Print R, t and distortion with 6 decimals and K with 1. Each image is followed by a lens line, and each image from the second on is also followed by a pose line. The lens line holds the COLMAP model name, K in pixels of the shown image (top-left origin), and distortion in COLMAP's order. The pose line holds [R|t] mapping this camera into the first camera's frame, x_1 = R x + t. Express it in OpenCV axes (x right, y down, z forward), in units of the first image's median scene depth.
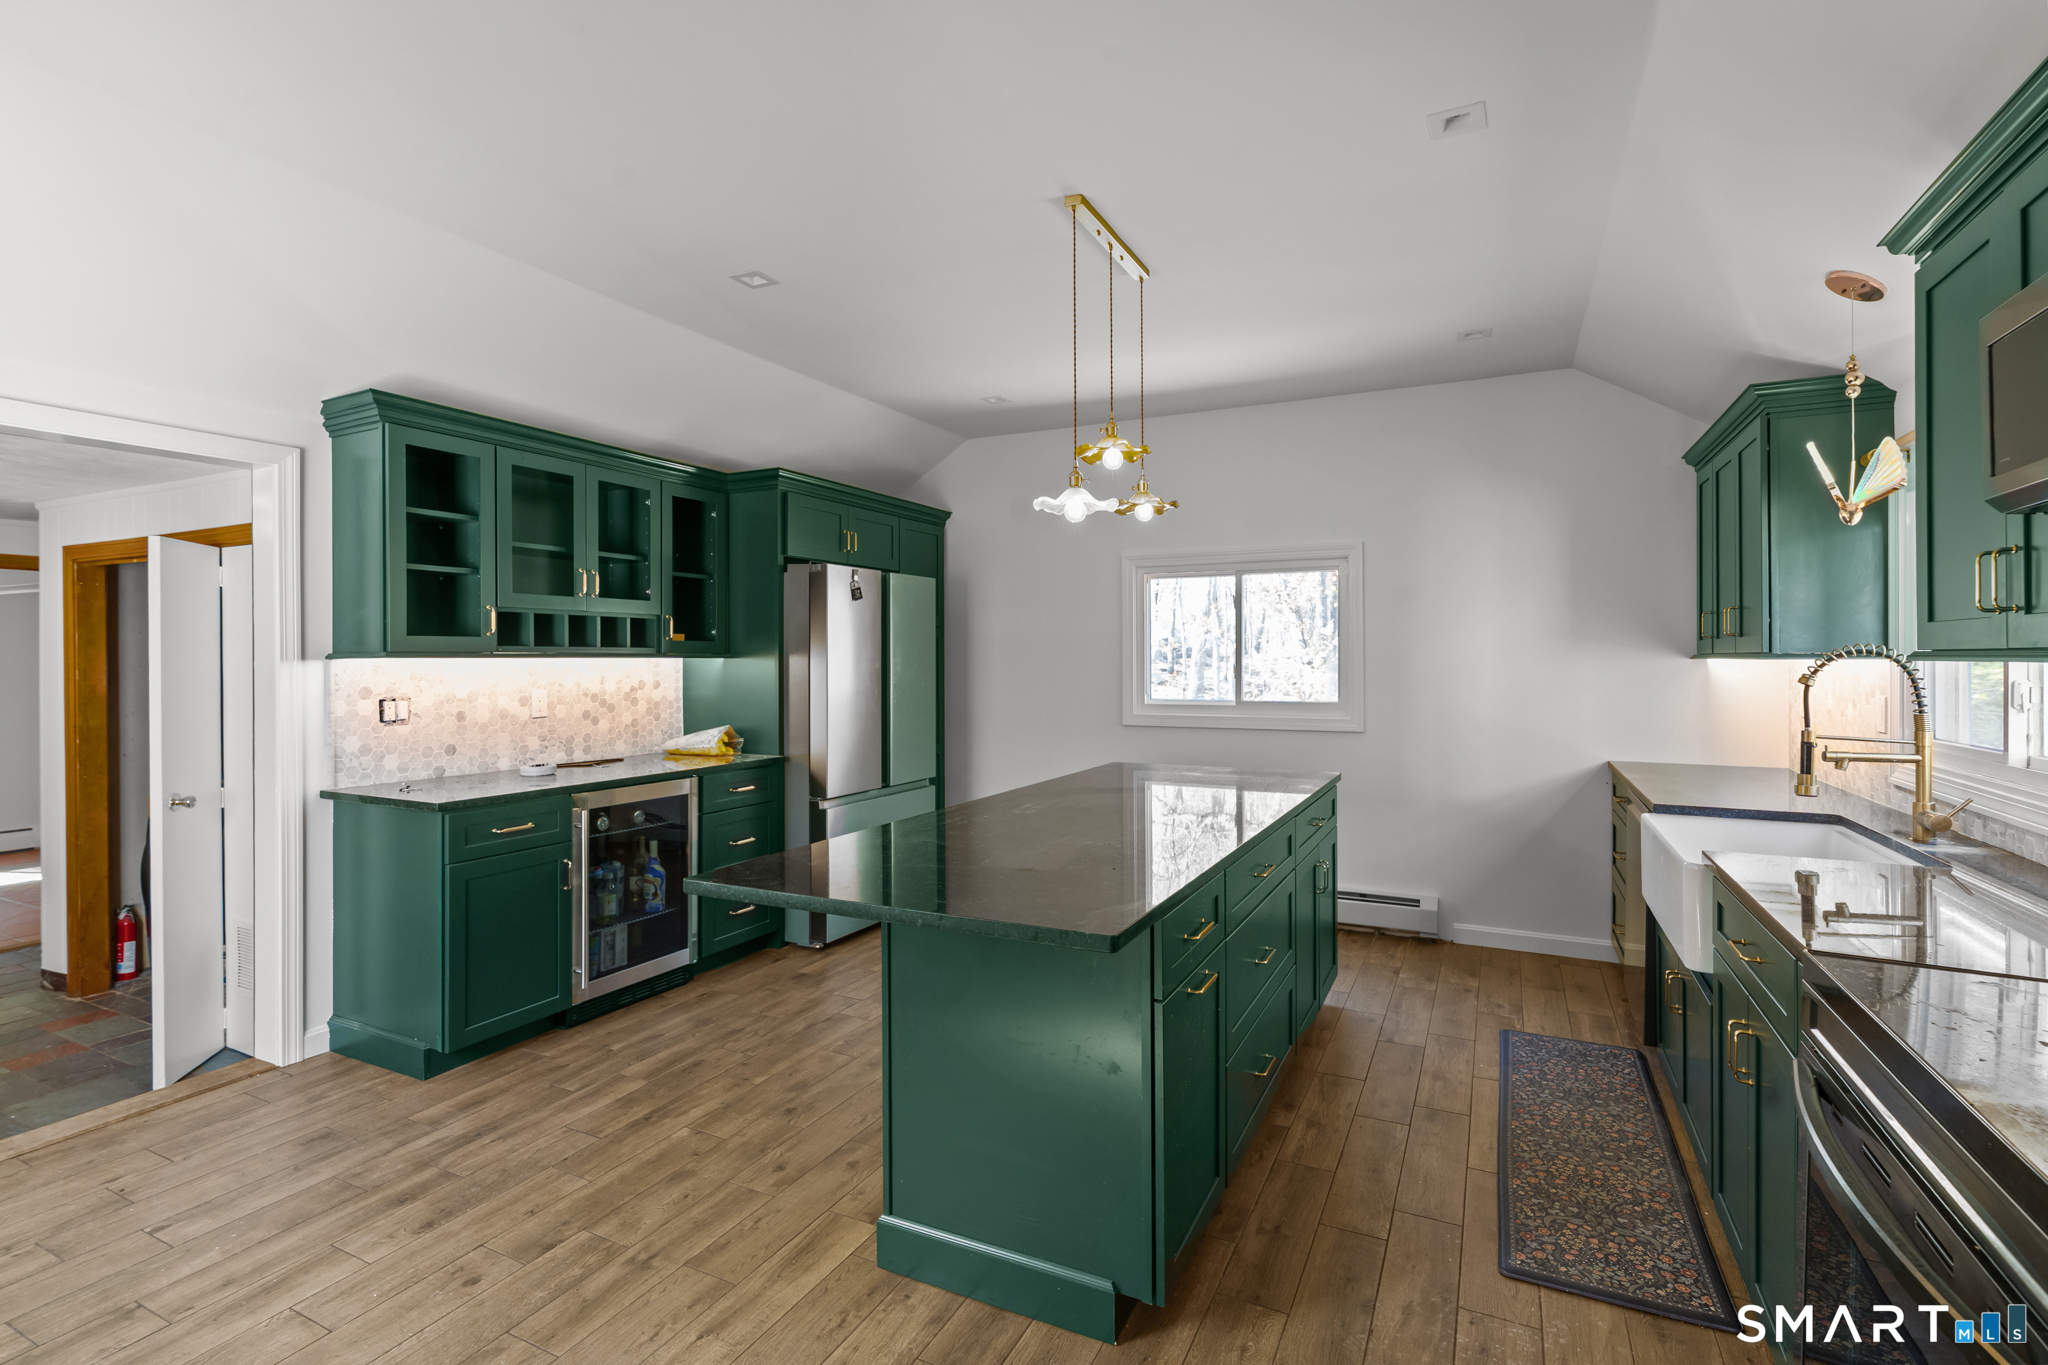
lens RADIAL K [[957.0, 0, 1025.3], [0, 957.0, 668.8], [0, 0, 1]] dist [-0.023739, -0.000093]
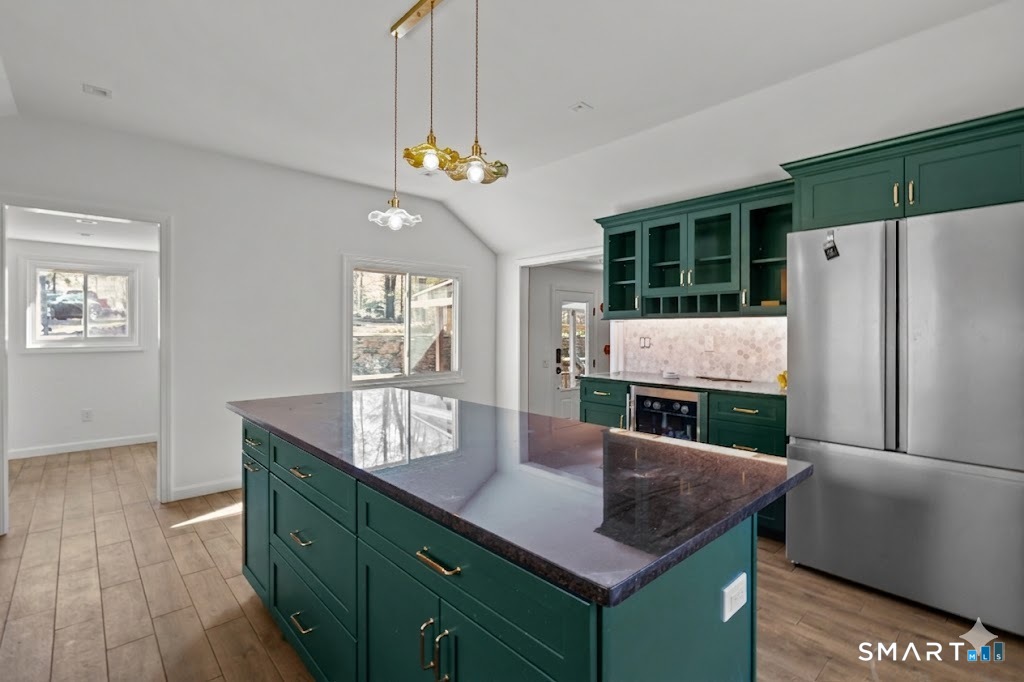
lens RADIAL K [[477.7, 0, 514.4], [0, 477.7, 331.0], [0, 0, 1]] dist [-0.003136, -0.000214]
pose [[-0.341957, 0.006595, -0.939693, 0.553157], [-0.007896, 0.999920, 0.009891, 0.006388], [0.939682, 0.010802, -0.341877, 1.076956]]
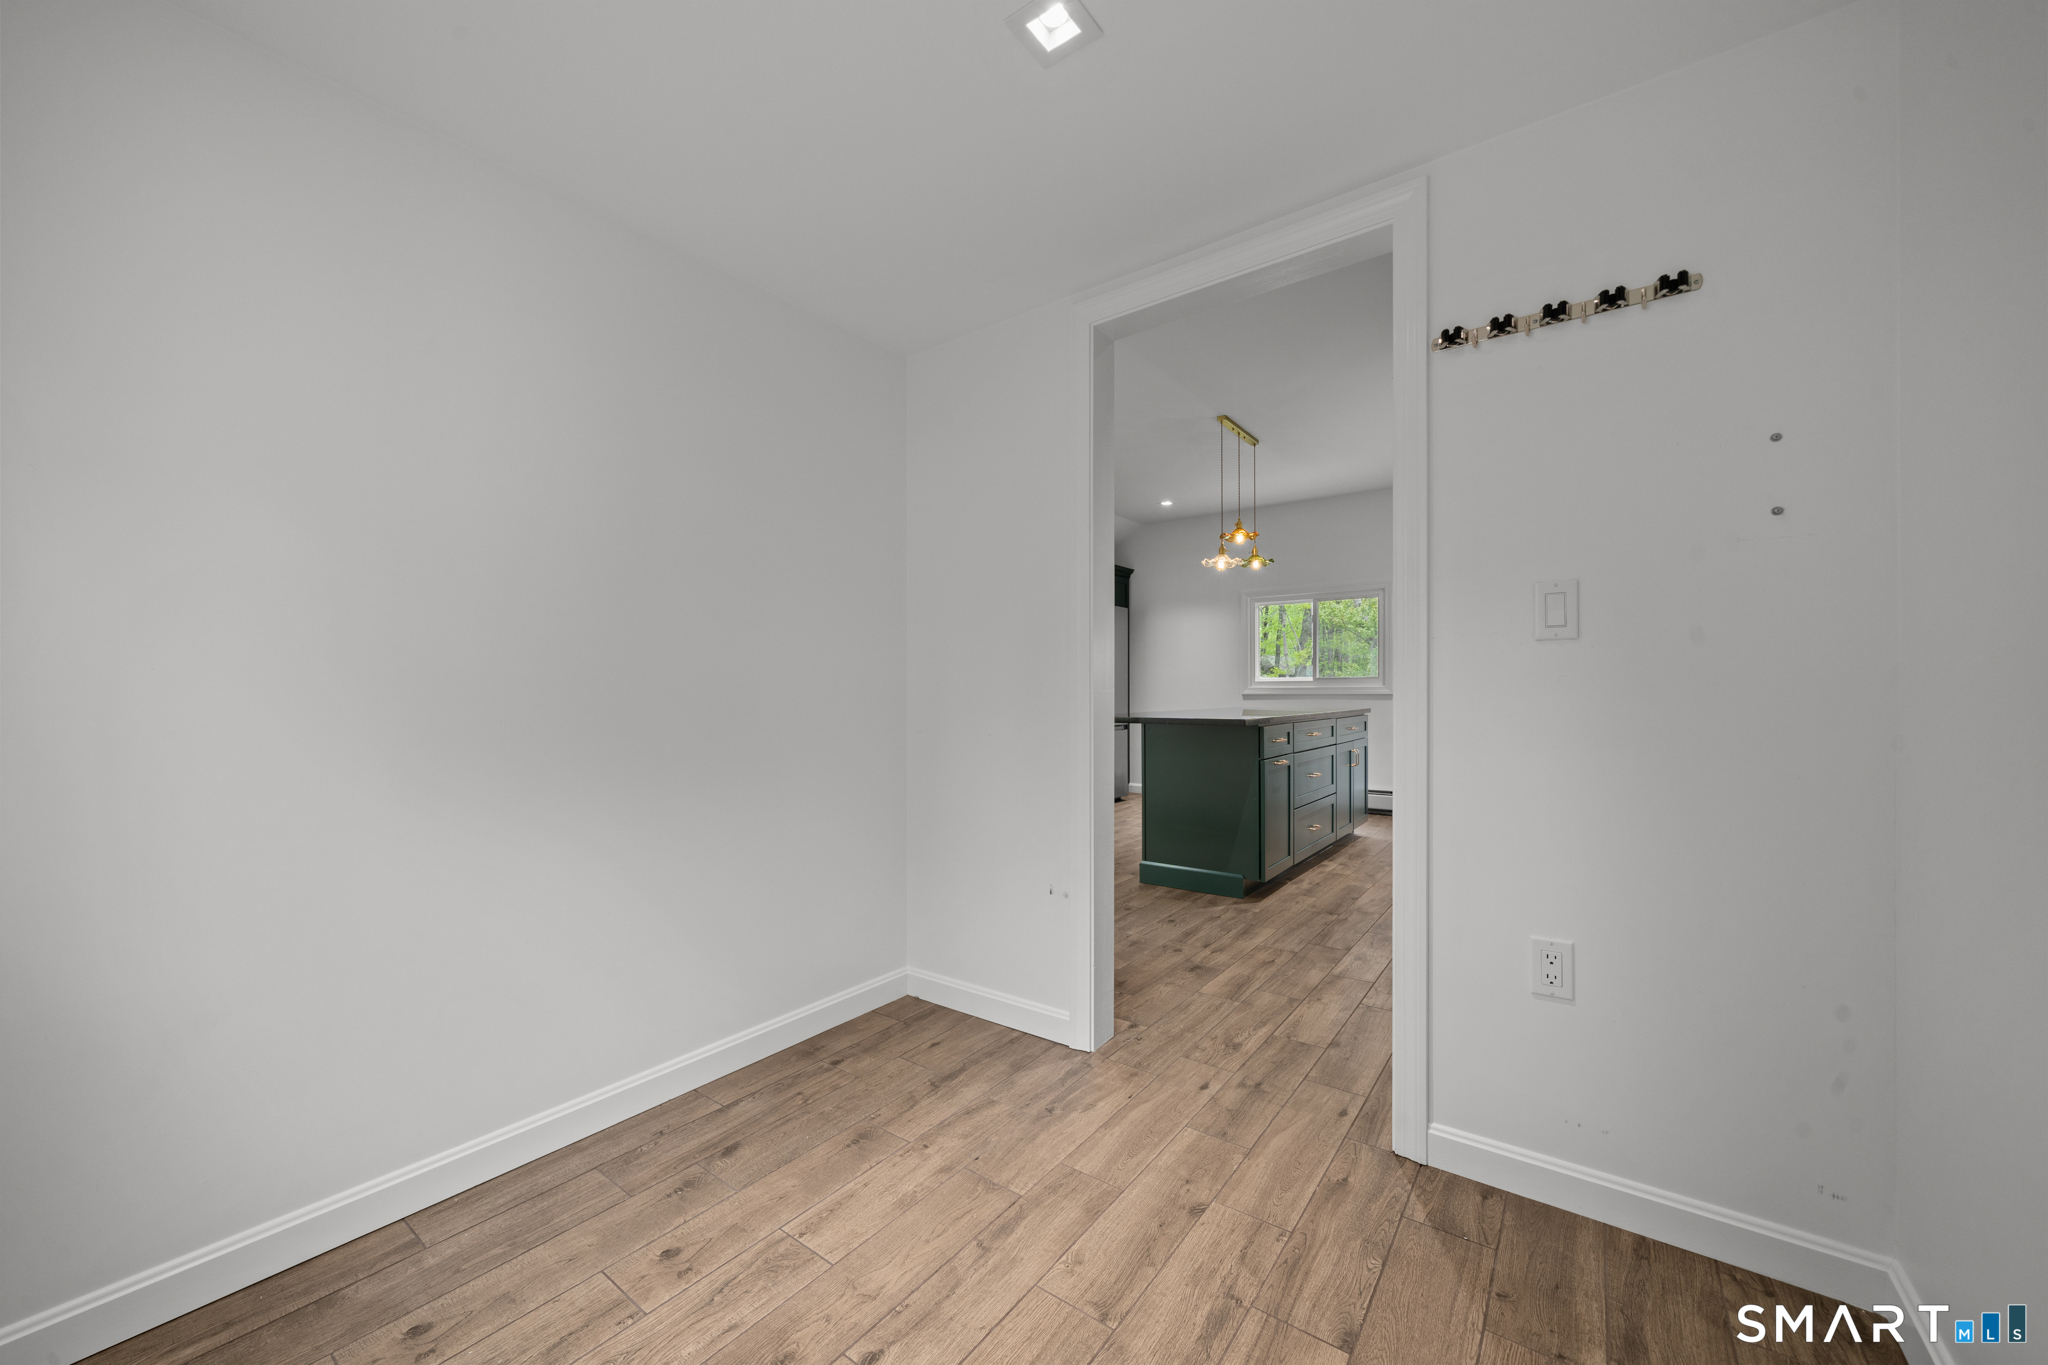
lens RADIAL K [[775.6, 0, 1033.4], [0, 775.6, 690.4], [0, 0, 1]] dist [-0.000137, -0.000002]
pose [[0.986013, 0.003781, -0.166625, -0.050942], [-0.004819, 0.999971, -0.005827, 0.087894], [0.166598, 0.006548, 0.986003, -0.542867]]
